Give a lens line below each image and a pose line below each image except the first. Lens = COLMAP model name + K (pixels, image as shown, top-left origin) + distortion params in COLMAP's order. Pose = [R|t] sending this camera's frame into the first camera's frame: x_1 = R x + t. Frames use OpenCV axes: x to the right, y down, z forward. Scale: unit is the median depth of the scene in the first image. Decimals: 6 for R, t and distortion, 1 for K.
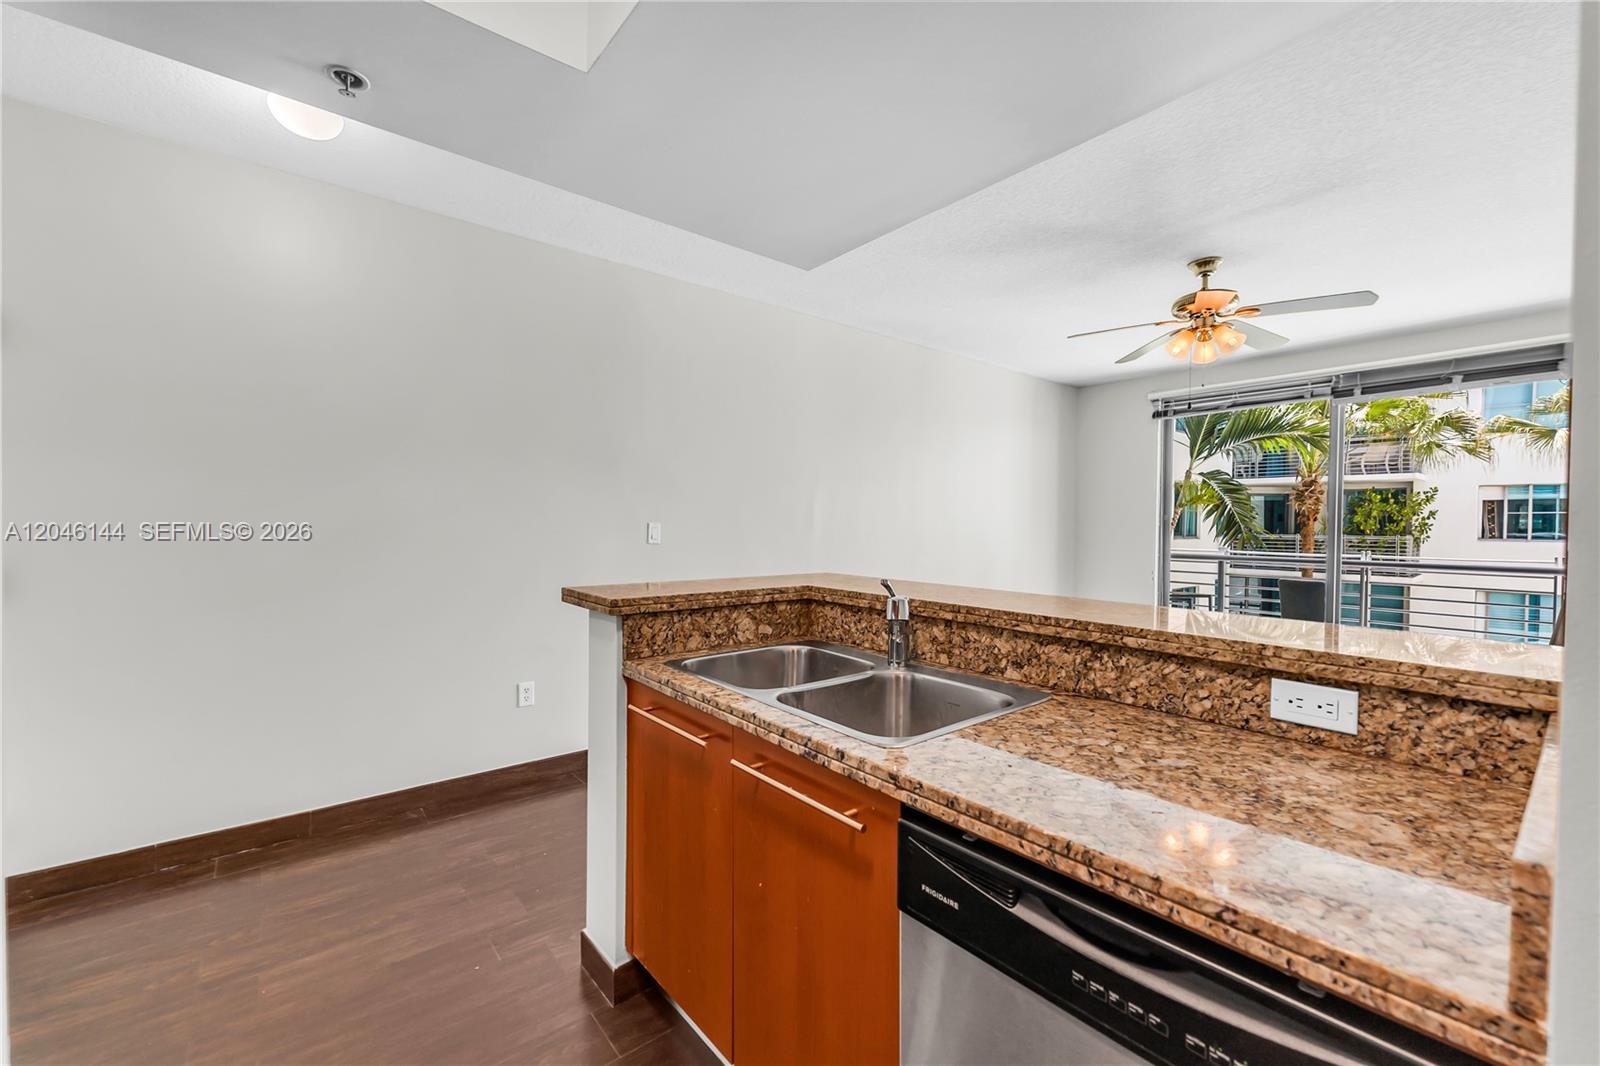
lens RADIAL K [[651.1, 0, 796.1], [0, 651.1, 534.0], [0, 0, 1]] dist [0.006208, -0.001196]
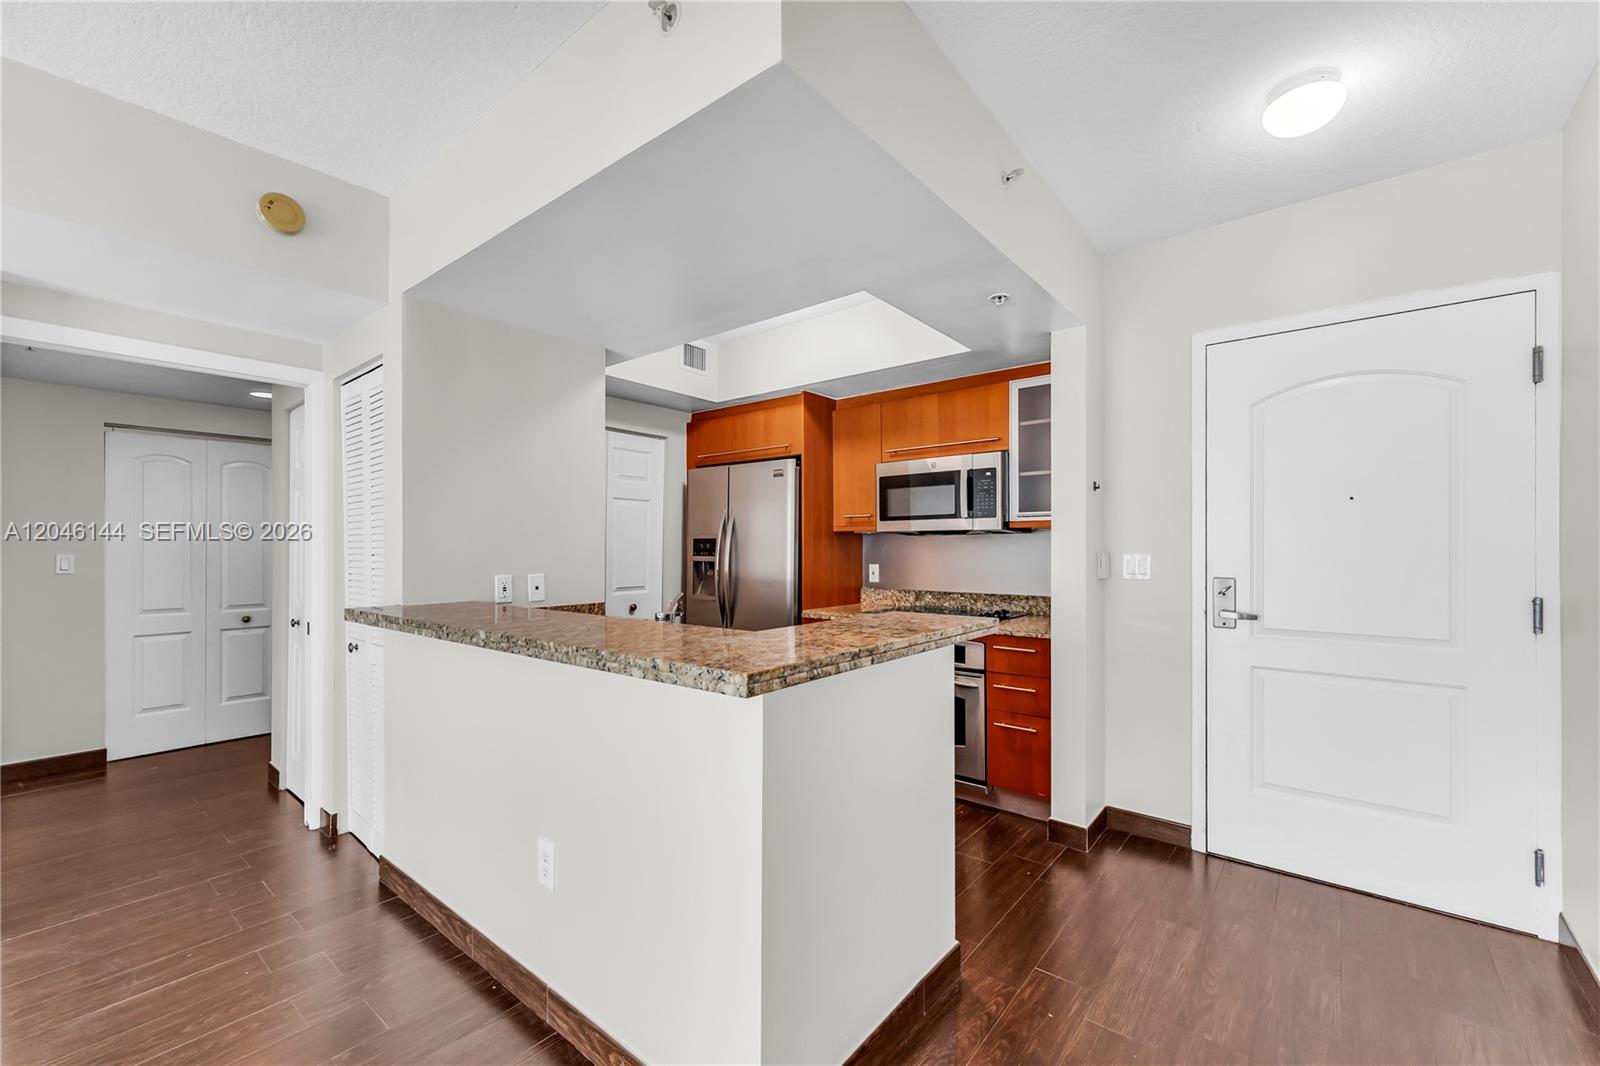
lens RADIAL K [[653.9, 0, 795.2], [0, 653.9, 545.4], [0, 0, 1]] dist [0.004228, 0.000323]
pose [[-0.981353, -0.007192, -0.192078, 0.155581], [-0.010057, 0.999852, 0.013947, -0.045100], [0.191949, 0.015619, -0.981281, 2.233639]]
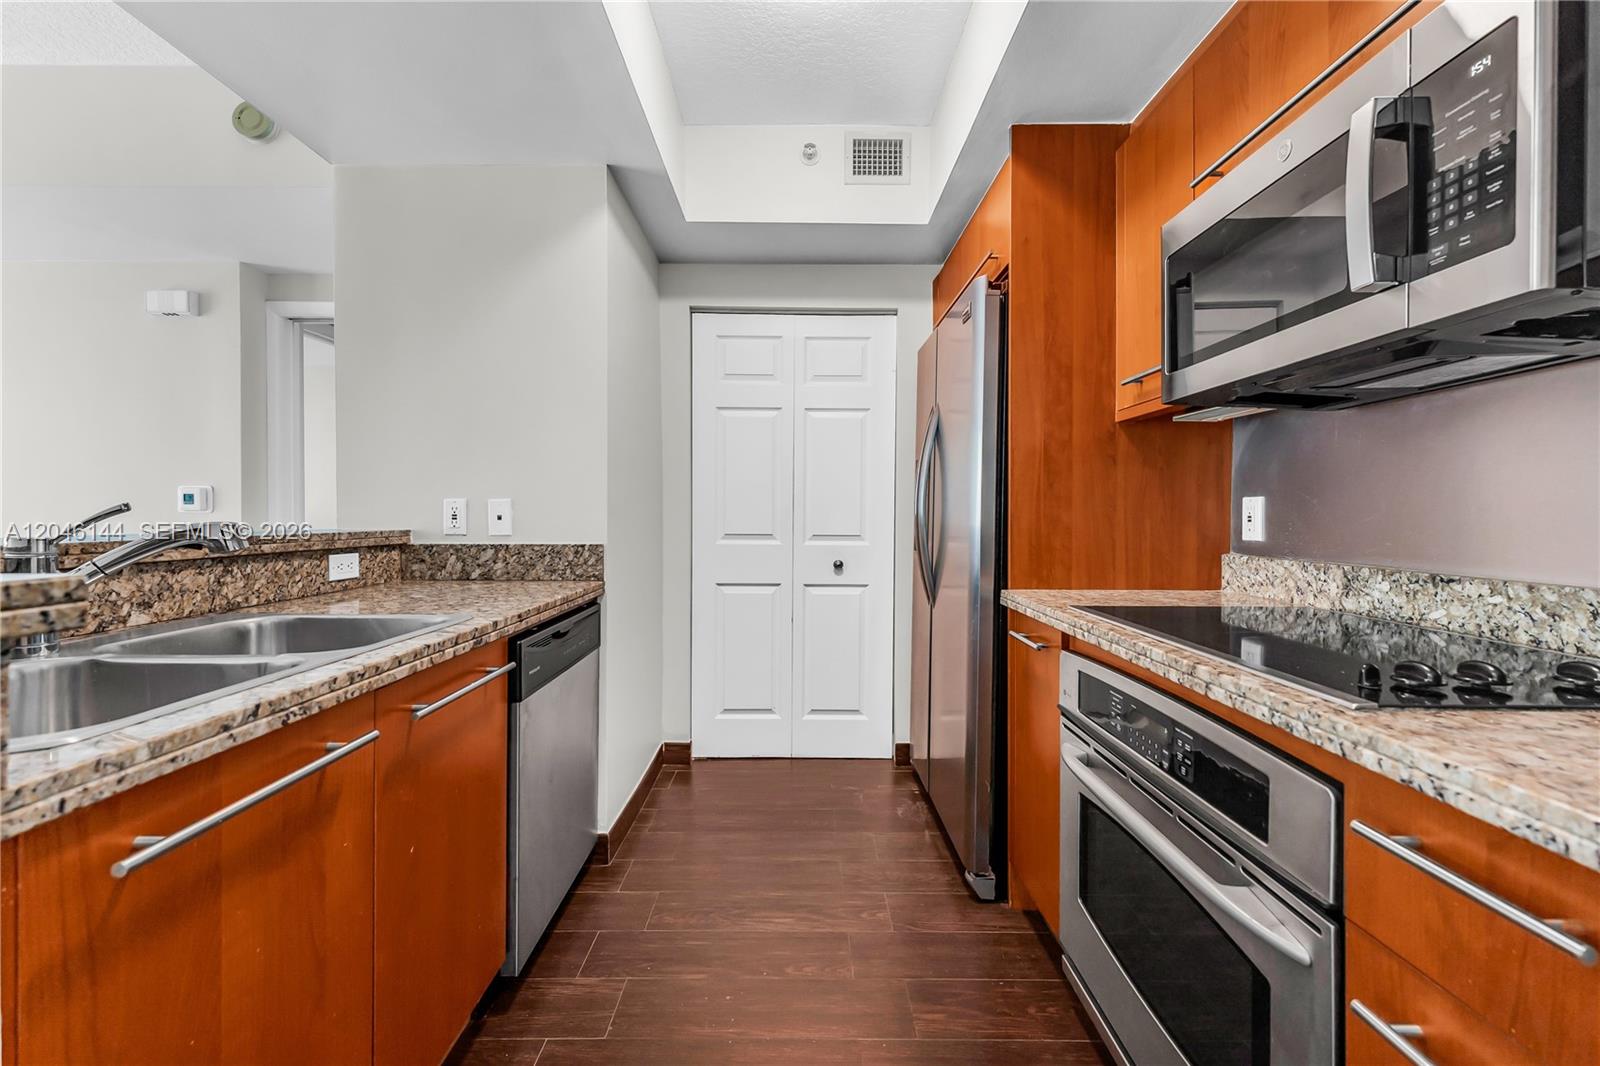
lens RADIAL K [[653.4, 0, 792.8], [0, 653.4, 522.2], [0, 0, 1]] dist [0.004131, -0.000014]
pose [[-0.770902, -0.018533, 0.636684, -0.753790], [0.003527, 0.999437, 0.033362, 0.066010], [-0.636944, 0.027964, -0.770403, 1.031073]]
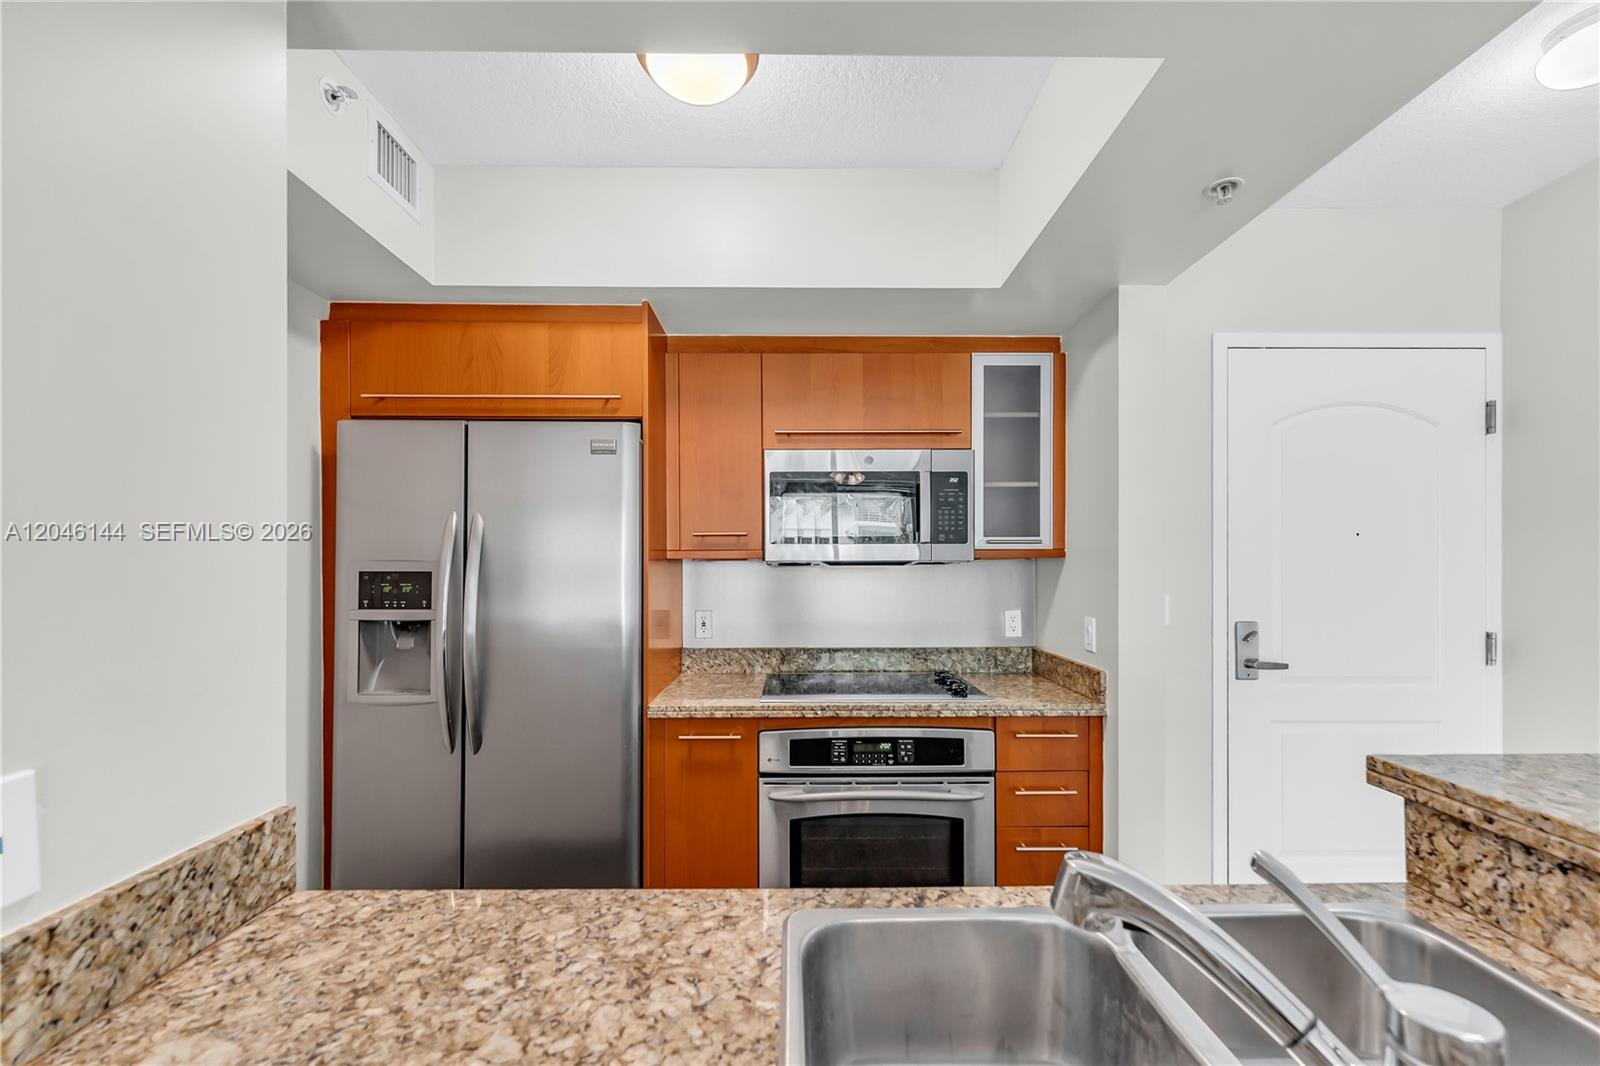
lens RADIAL K [[661.5, 0, 800.9], [0, 661.5, 566.2], [0, 0, 1]] dist [0.007508, -0.000430]
pose [[-0.625342, -0.005298, -0.780333, 0.499576], [-0.017385, 0.999823, 0.007143, -0.064427], [0.780157, 0.018033, -0.625323, 0.977295]]
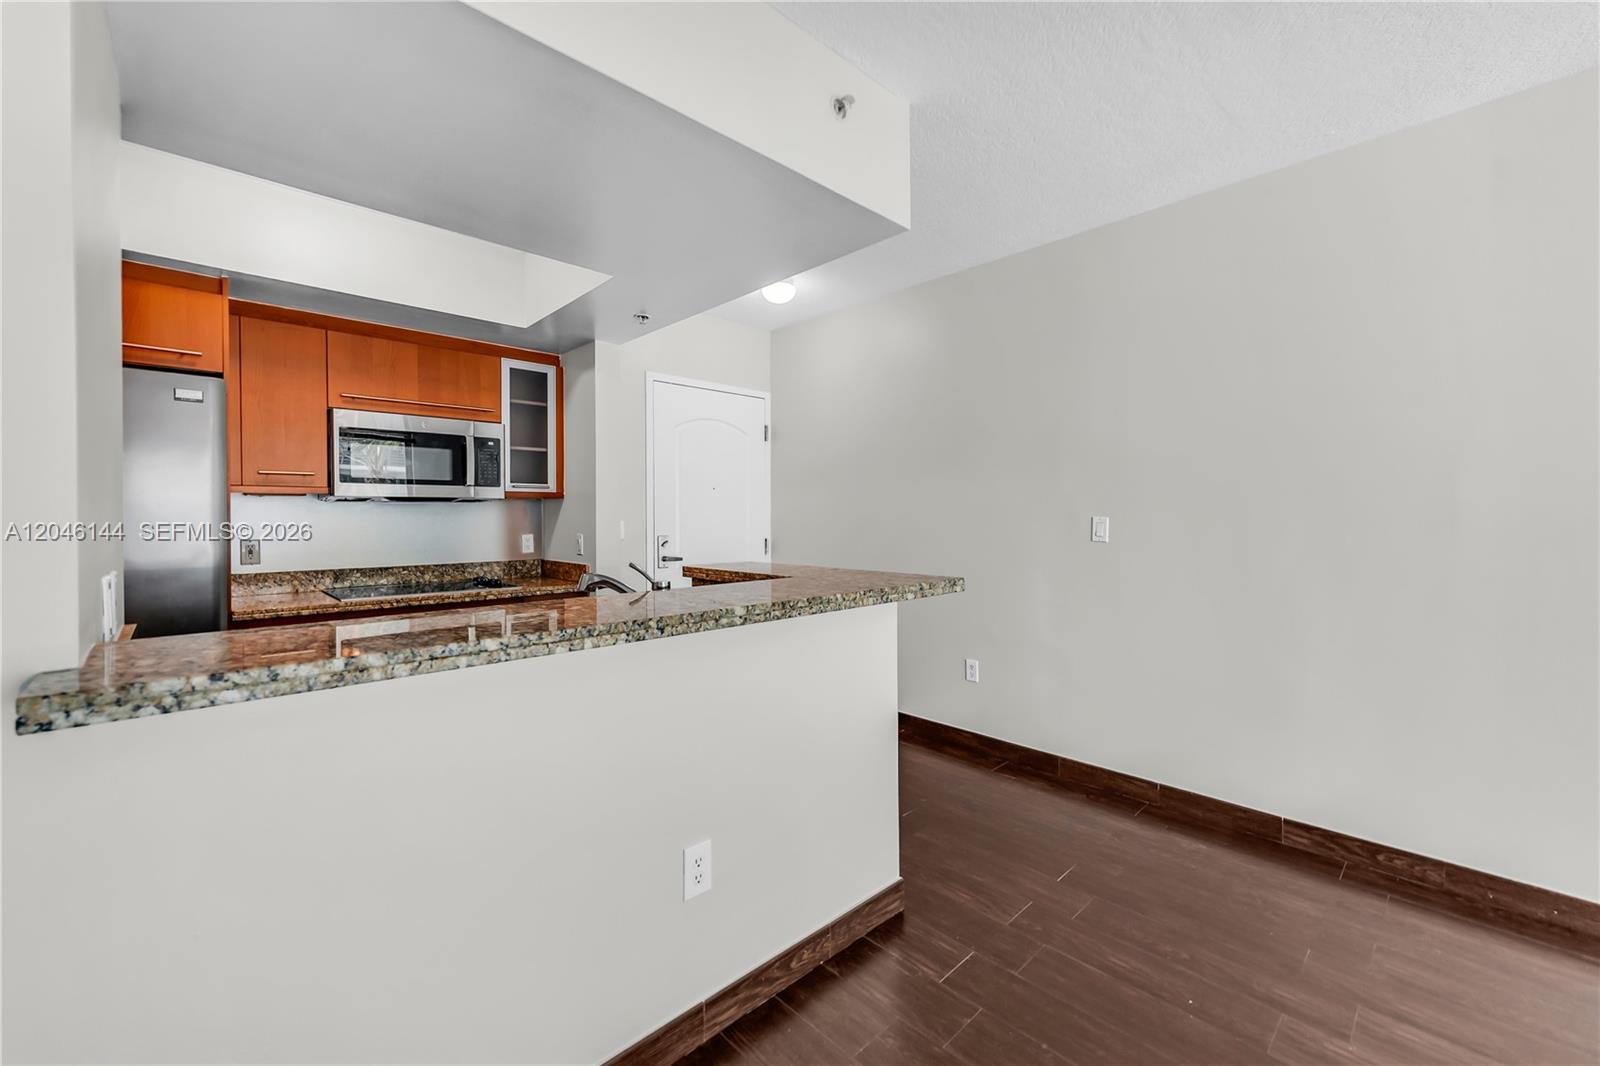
lens RADIAL K [[653.4, 0, 792.8], [0, 653.4, 522.2], [0, 0, 1]] dist [0.004131, -0.000014]
pose [[0.065476, -0.000058, -0.997854, 1.315788], [-0.014782, 0.999890, -0.001028, -0.008163], [0.997745, 0.014818, 0.065468, 1.164472]]
